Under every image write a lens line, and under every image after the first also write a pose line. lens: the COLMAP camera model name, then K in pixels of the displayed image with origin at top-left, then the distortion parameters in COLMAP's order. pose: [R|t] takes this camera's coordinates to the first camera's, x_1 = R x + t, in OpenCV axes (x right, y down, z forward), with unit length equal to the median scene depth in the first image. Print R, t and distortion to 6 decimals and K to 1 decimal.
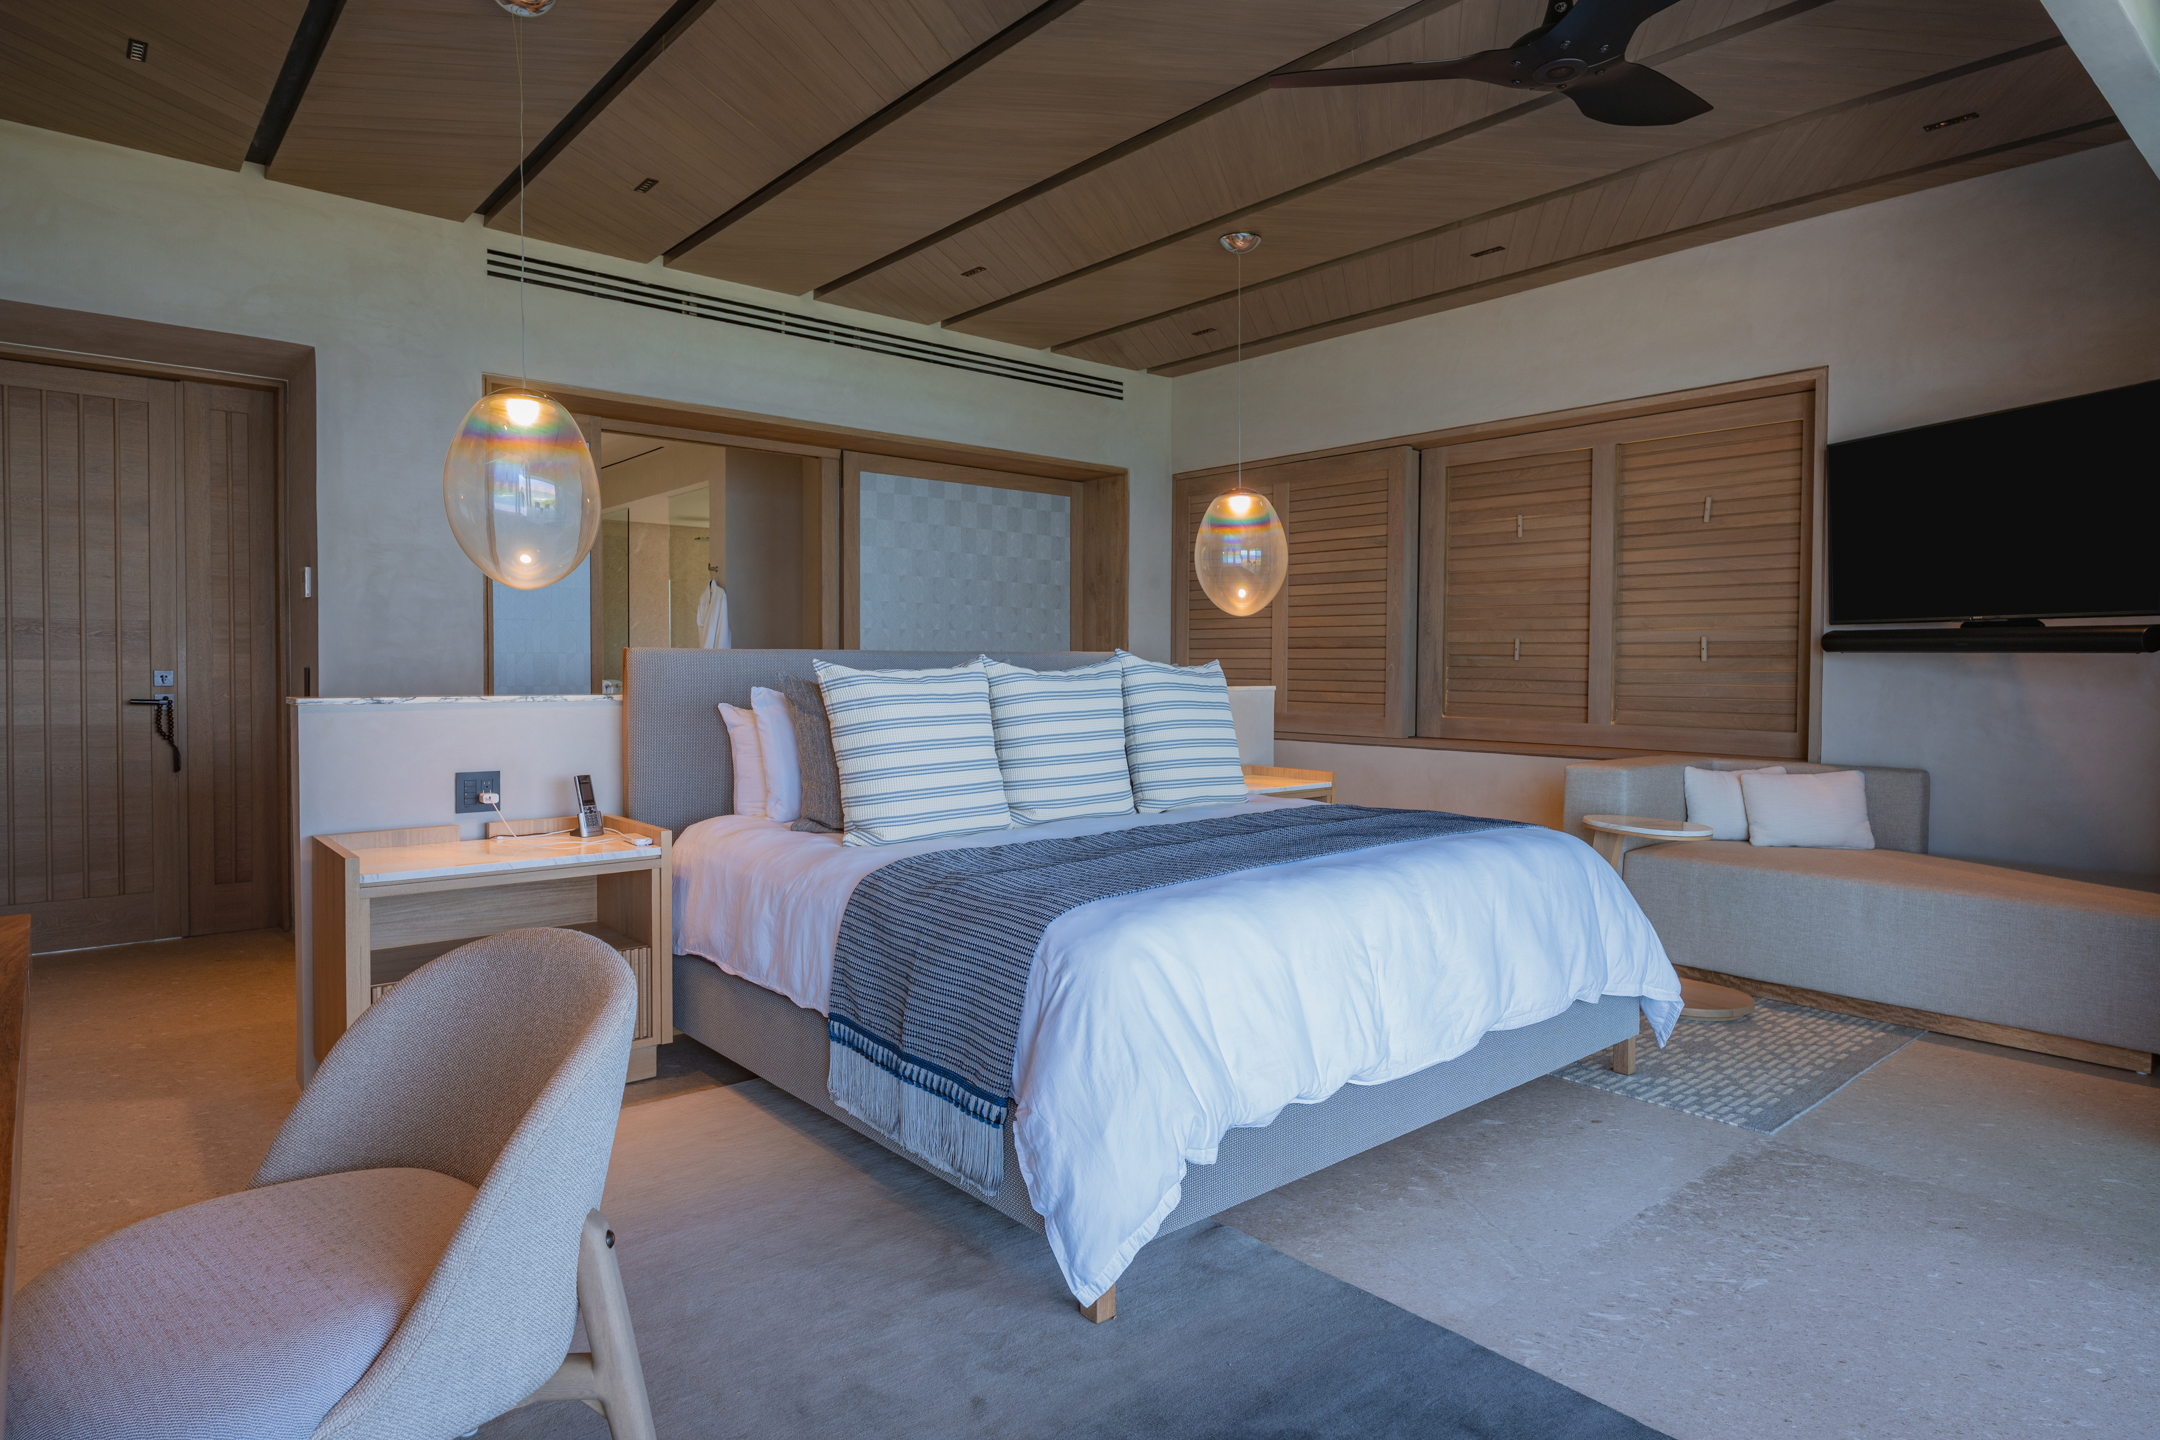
lens RADIAL K [[1223.0, 0, 1080.0], [0, 1223.0, 720.0], [0, 0, 1]] dist [-0.004530, 0.000128]
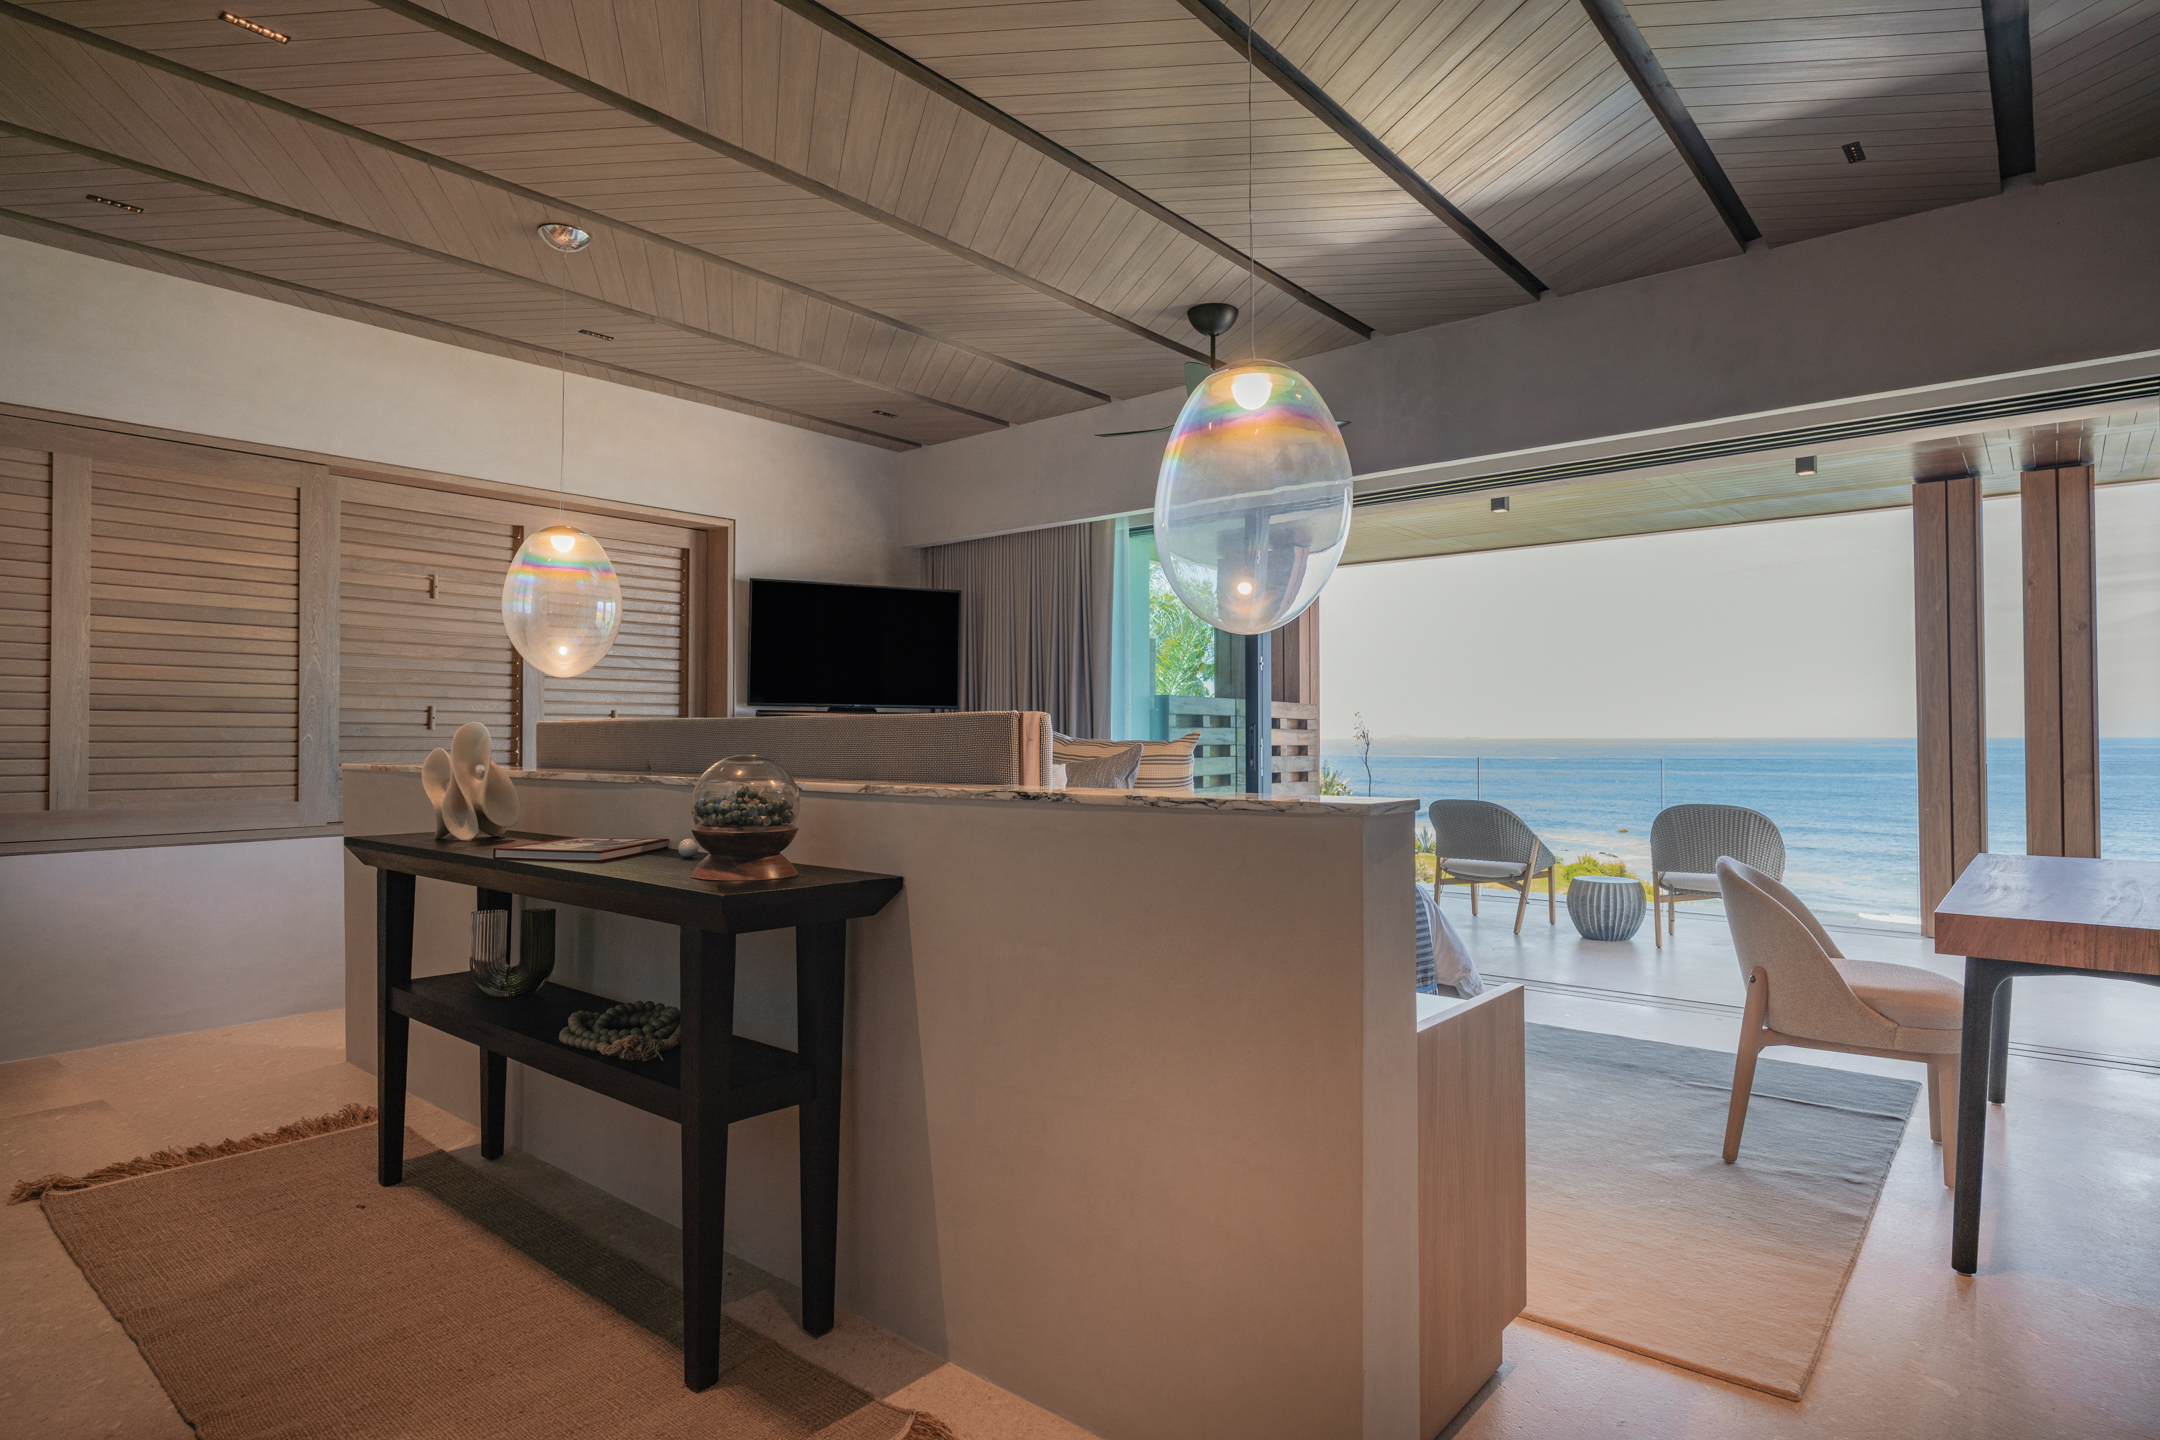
lens RADIAL K [[1190.5, 0, 1080.1], [0, 1190.5, 705.7], [0, 0, 1]] dist [0.000295, 0.000687]
pose [[-0.168006, 0.023200, 0.985513, -0.807668], [0.045320, 0.998848, -0.015788, -0.040261], [-0.984744, 0.042011, -0.168864, 0.876391]]
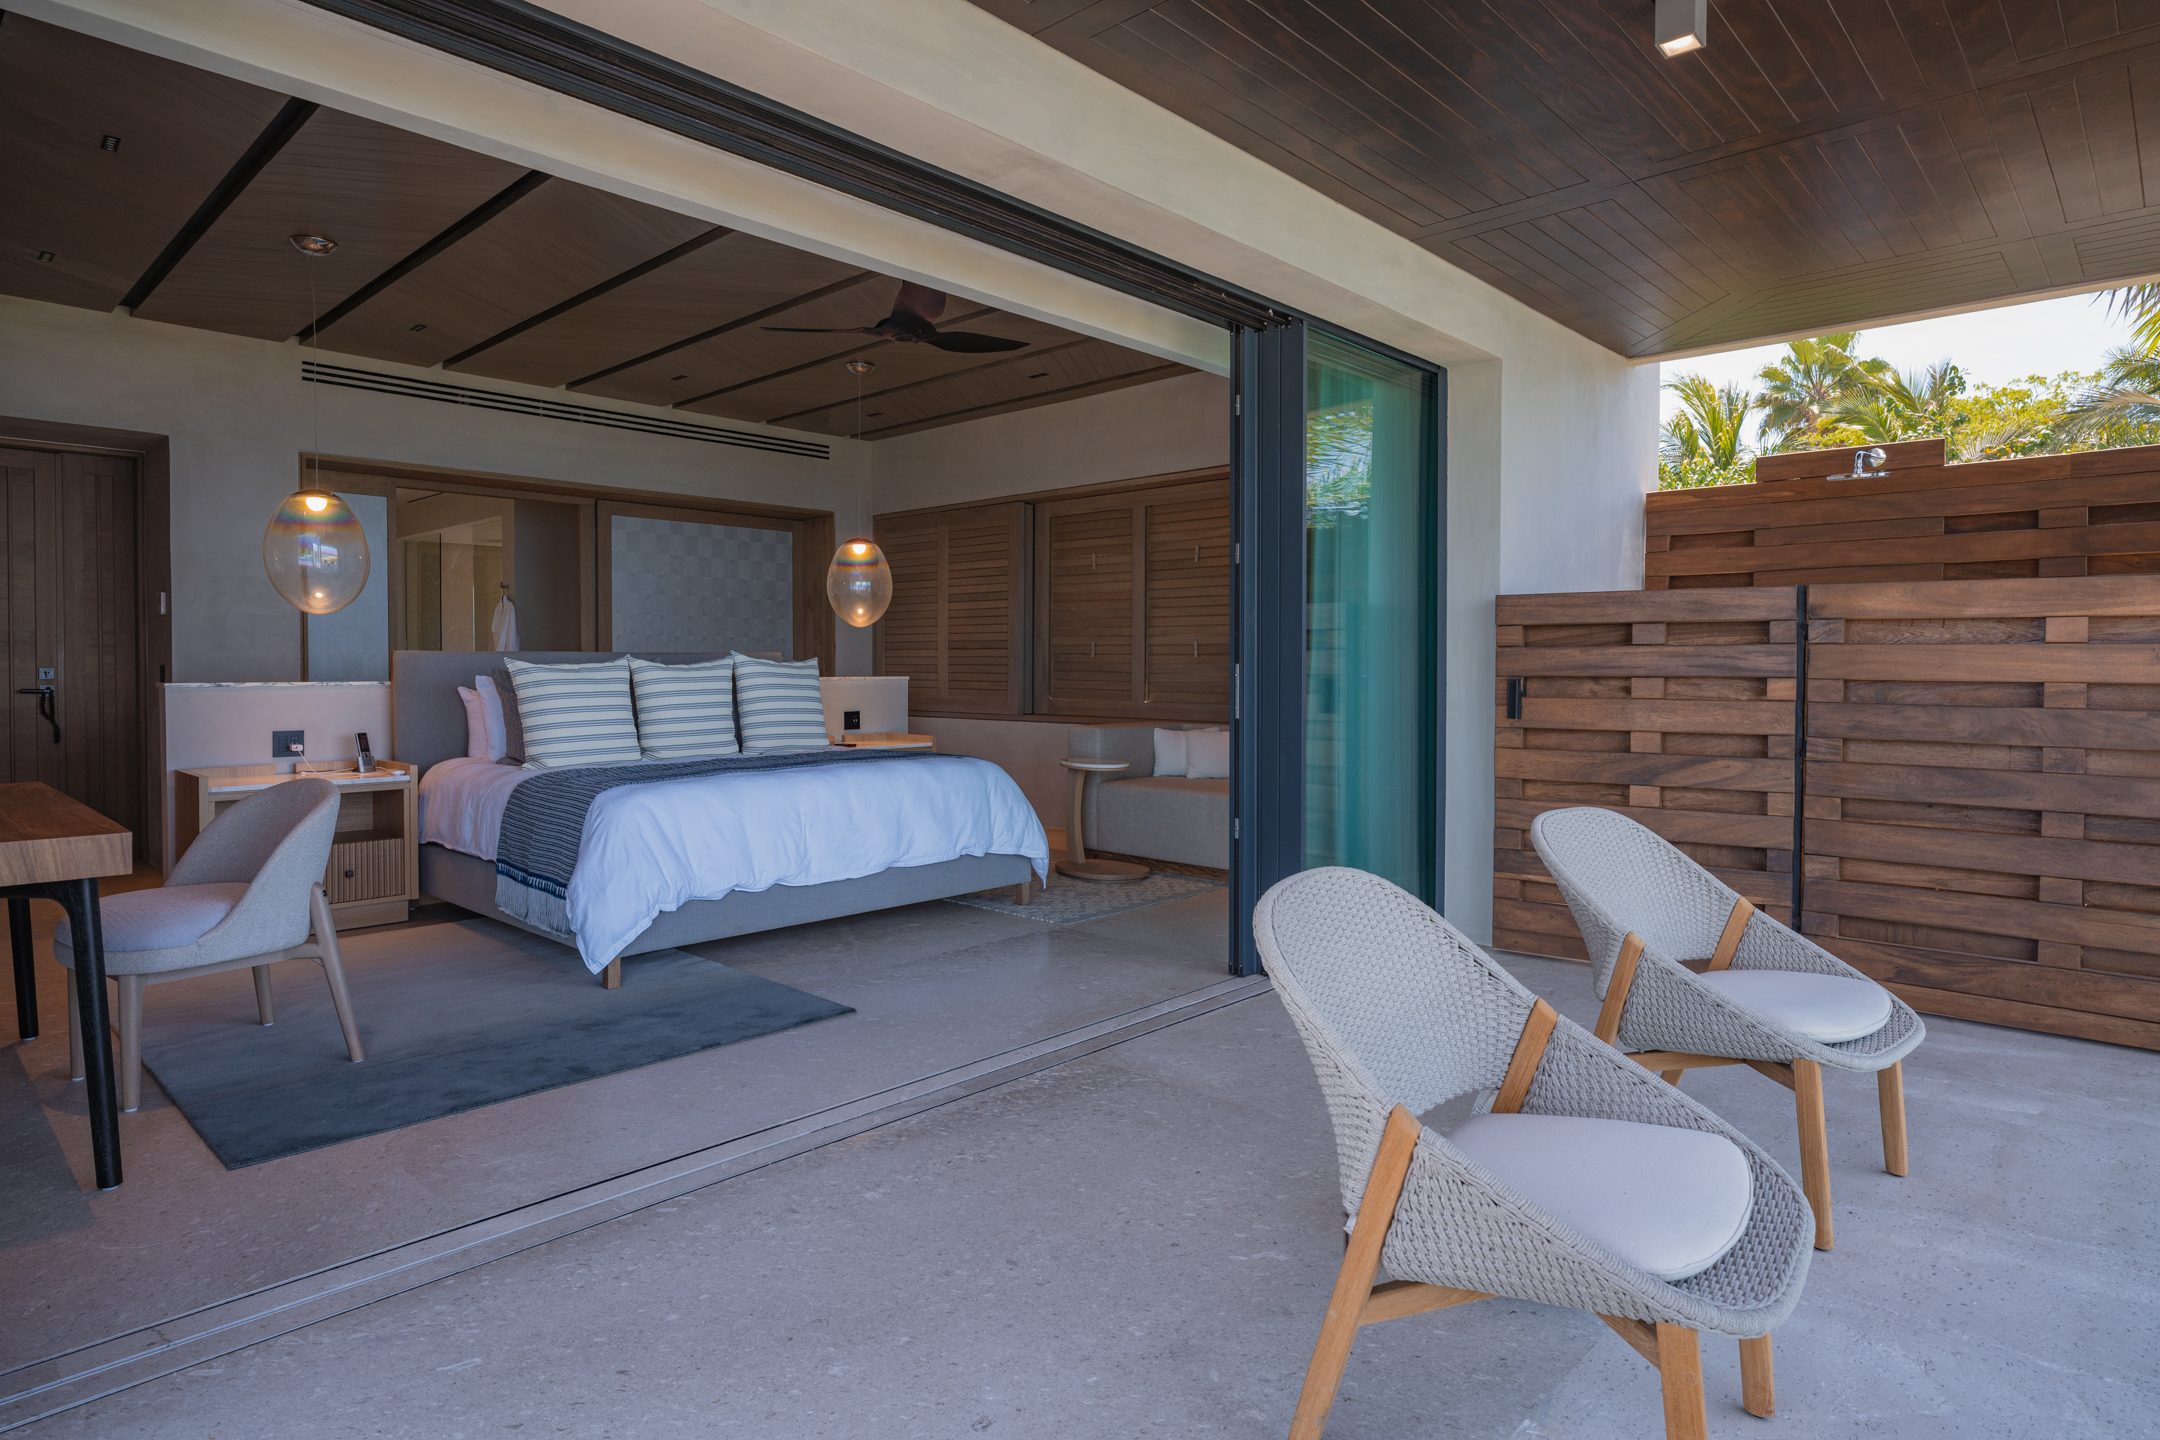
lens RADIAL K [[1190.5, 0, 1080.1], [0, 1190.5, 705.7], [0, 0, 1]] dist [0.000295, 0.000687]
pose [[0.994243, -0.007413, 0.106895, 0.258102], [0.008528, 0.999914, -0.009977, 0.025624], [-0.106812, 0.010831, 0.994220, -0.457055]]
